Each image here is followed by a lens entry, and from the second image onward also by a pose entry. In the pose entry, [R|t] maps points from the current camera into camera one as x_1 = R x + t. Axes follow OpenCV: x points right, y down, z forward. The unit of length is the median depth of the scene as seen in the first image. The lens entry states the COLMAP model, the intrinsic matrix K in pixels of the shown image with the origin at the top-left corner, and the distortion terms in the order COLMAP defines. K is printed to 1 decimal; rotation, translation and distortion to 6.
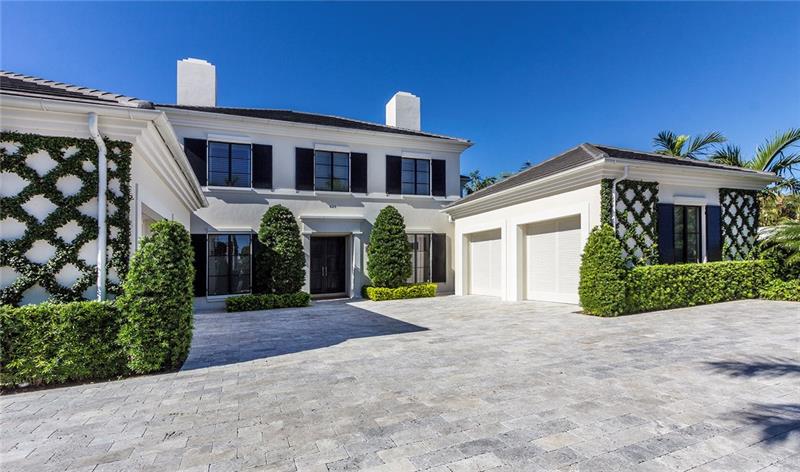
lens RADIAL K [[370.0, 0, 400.7], [0, 370.0, 241.1], [0, 0, 1]] dist [0.011087, -0.002006]
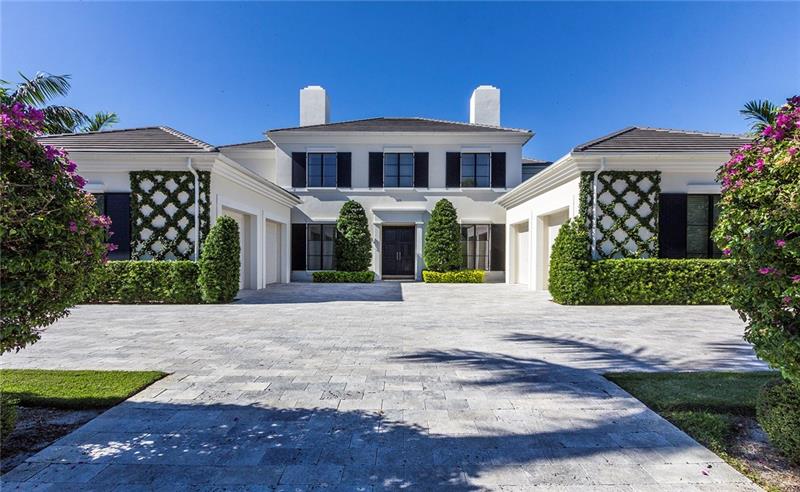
lens RADIAL K [[380.7, 0, 394.1], [0, 380.7, 240.8], [0, 0, 1]] dist [0.009800, 0.000836]
pose [[0.908381, 0.023274, -0.417495, 0.348358], [-0.011673, 0.999472, 0.030320, -0.002472], [0.417981, -0.022669, 0.908173, -0.111589]]
